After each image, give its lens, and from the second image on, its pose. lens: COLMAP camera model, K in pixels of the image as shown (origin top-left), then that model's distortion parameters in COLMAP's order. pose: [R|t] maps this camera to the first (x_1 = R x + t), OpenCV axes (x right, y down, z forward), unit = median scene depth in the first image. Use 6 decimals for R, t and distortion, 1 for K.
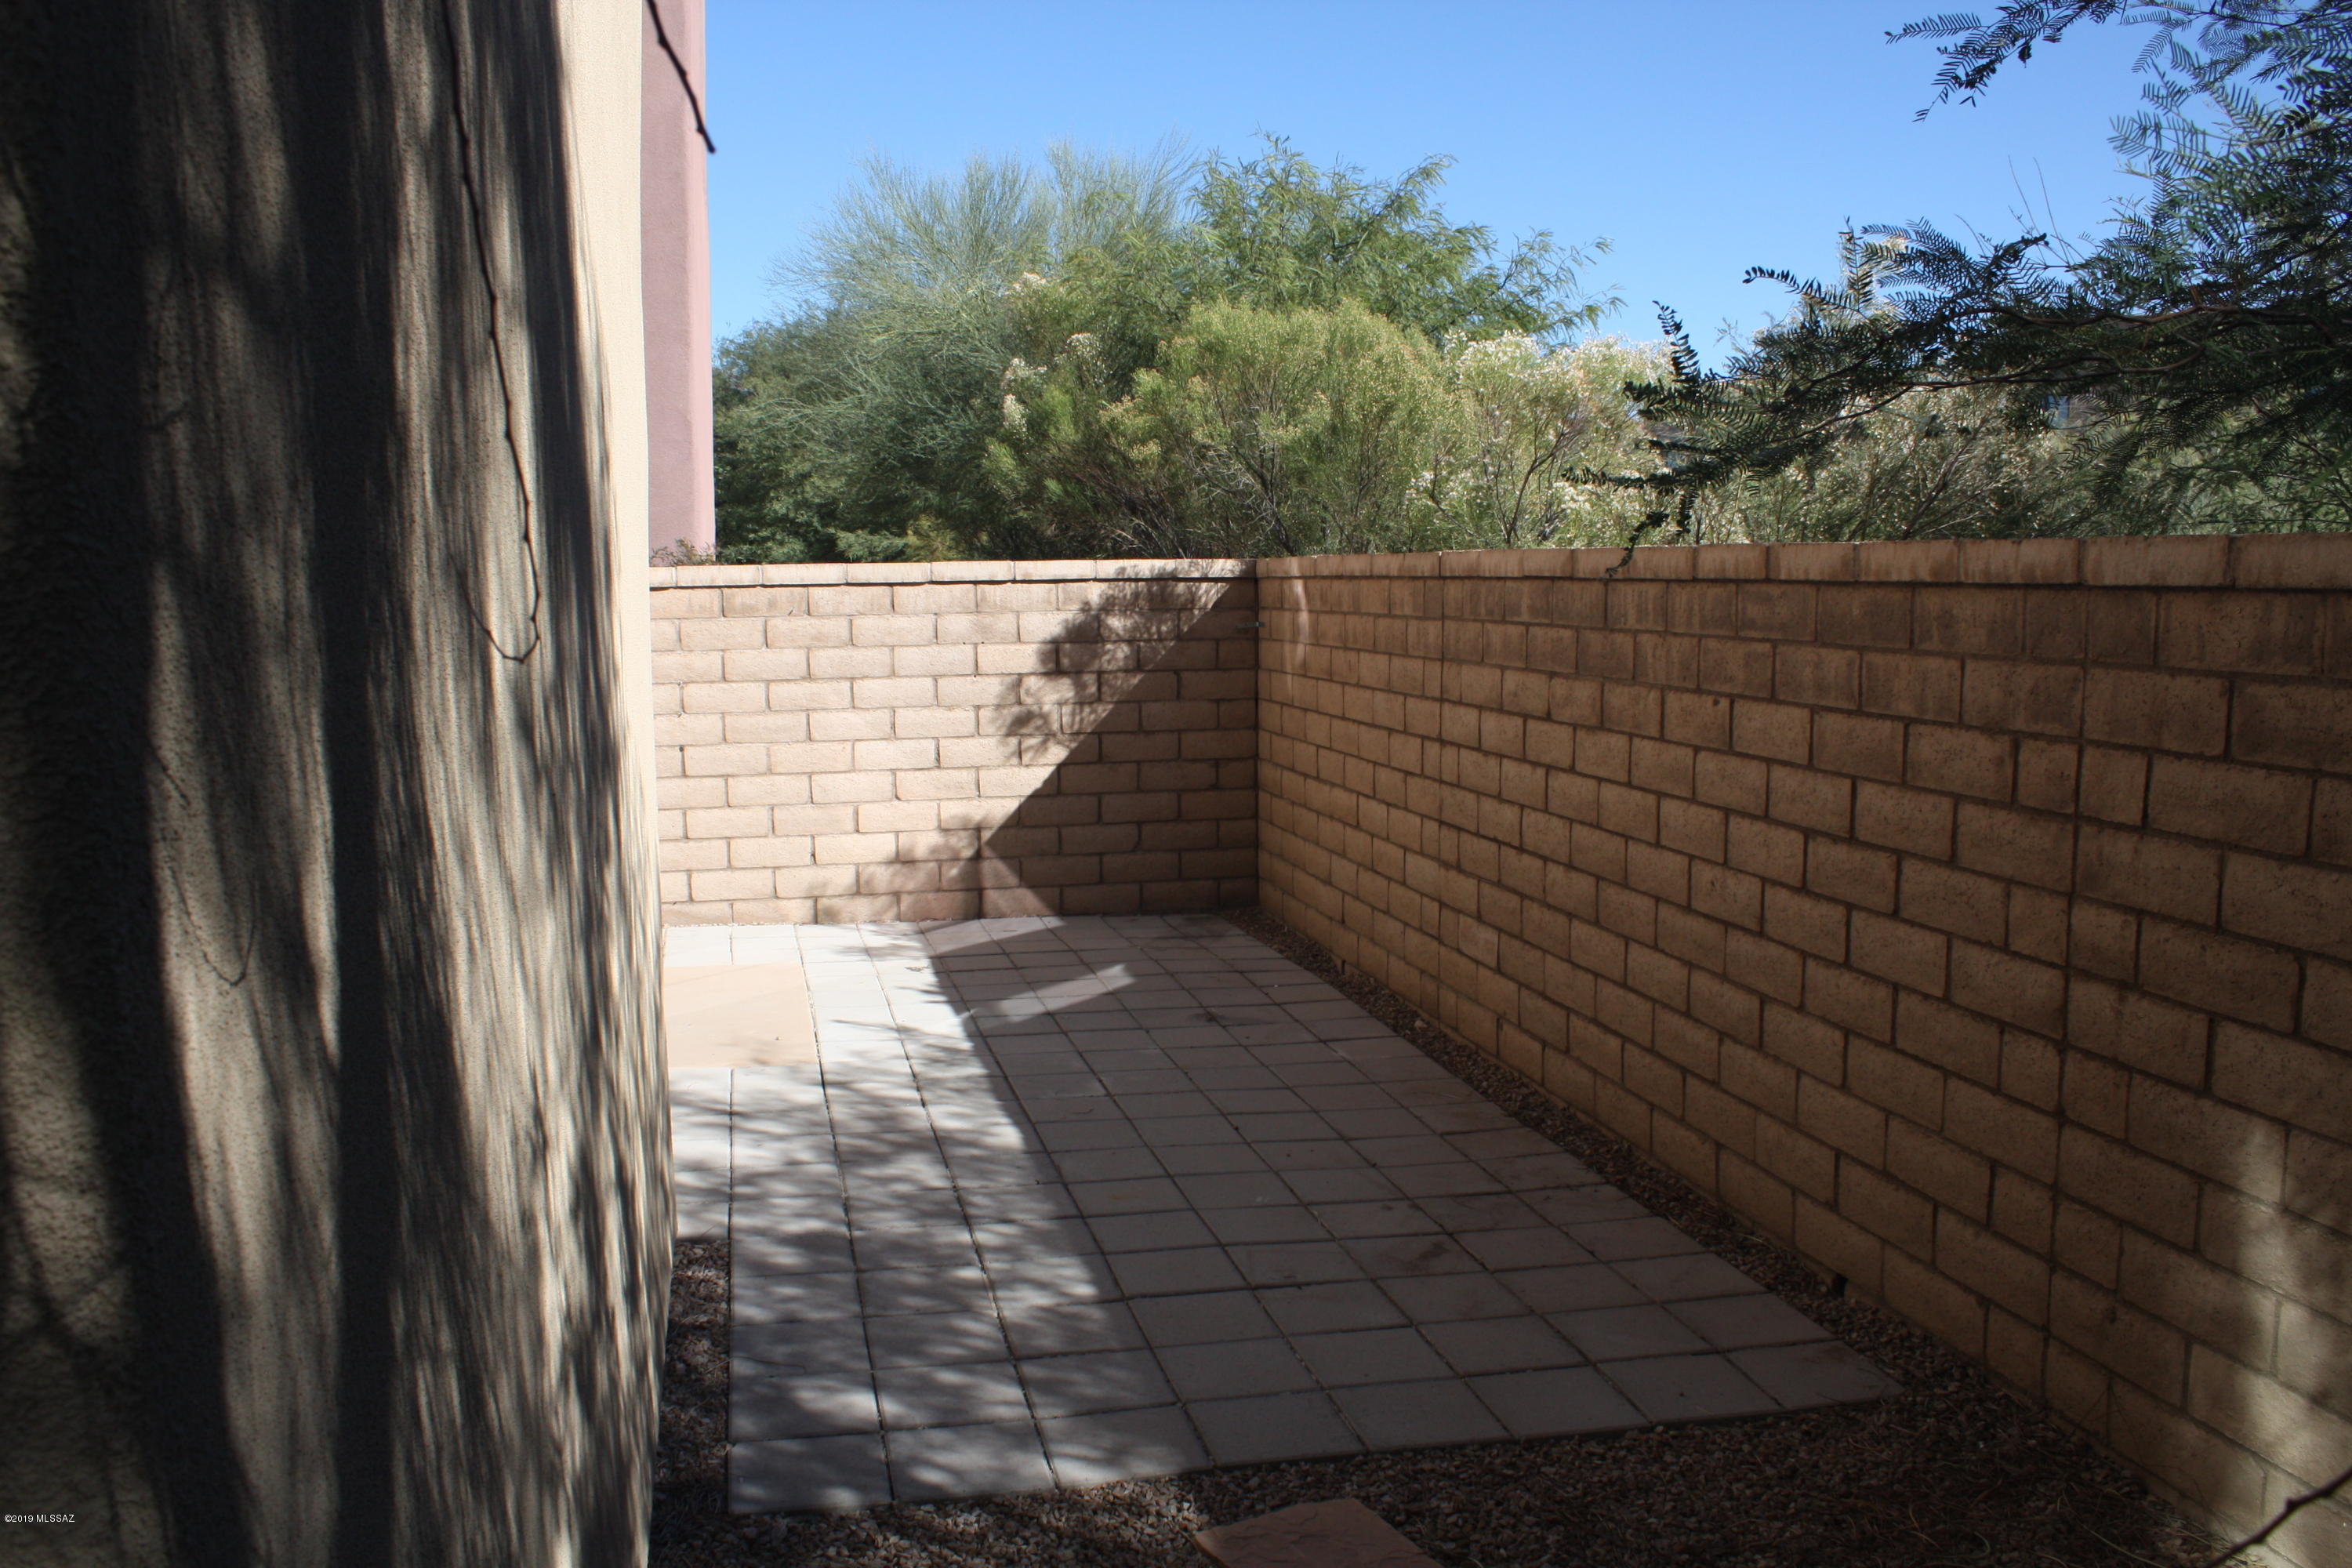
lens RADIAL K [[1981.1, 0, 1176.0], [0, 1981.1, 784.0], [0, 0, 1]] dist [-0.164850, 0.141757]
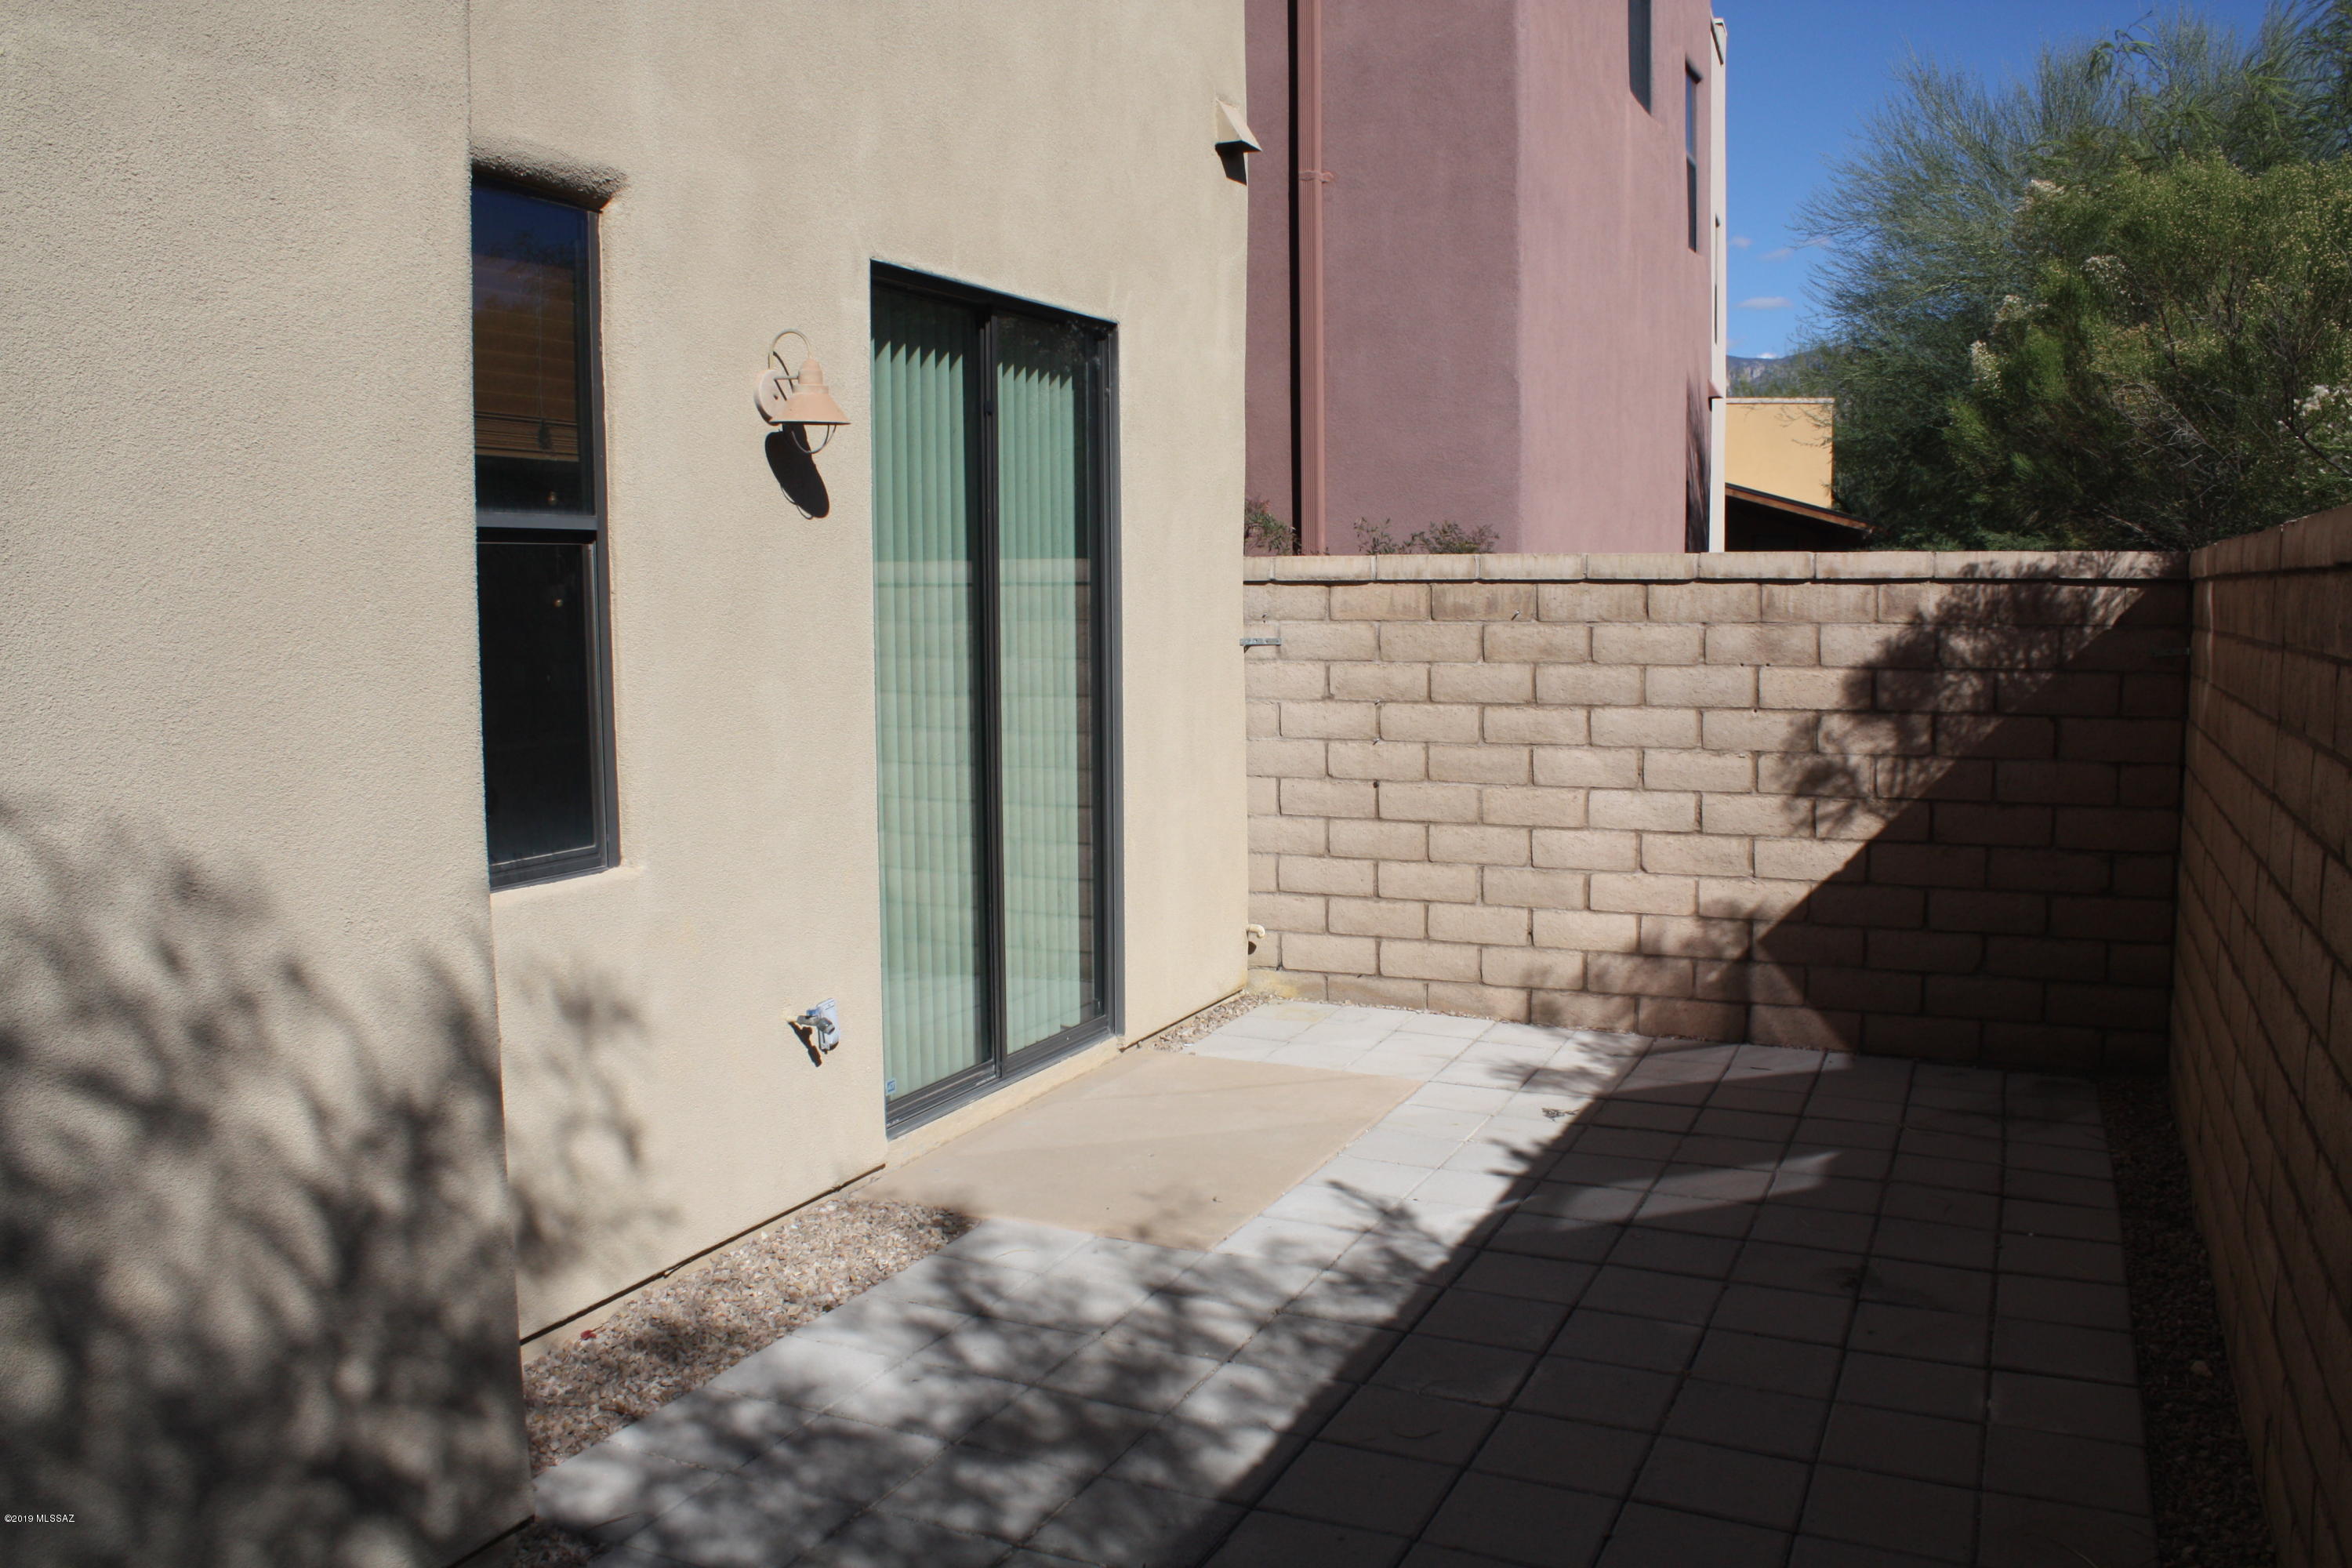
lens RADIAL K [[1981.1, 0, 1176.0], [0, 1981.1, 784.0], [0, 0, 1]] dist [-0.164850, 0.141757]
pose [[0.801875, 0.065520, -0.593889, 0.155382], [-0.066838, 0.997567, 0.019810, -0.027809], [0.593742, 0.023809, 0.804303, 0.299066]]
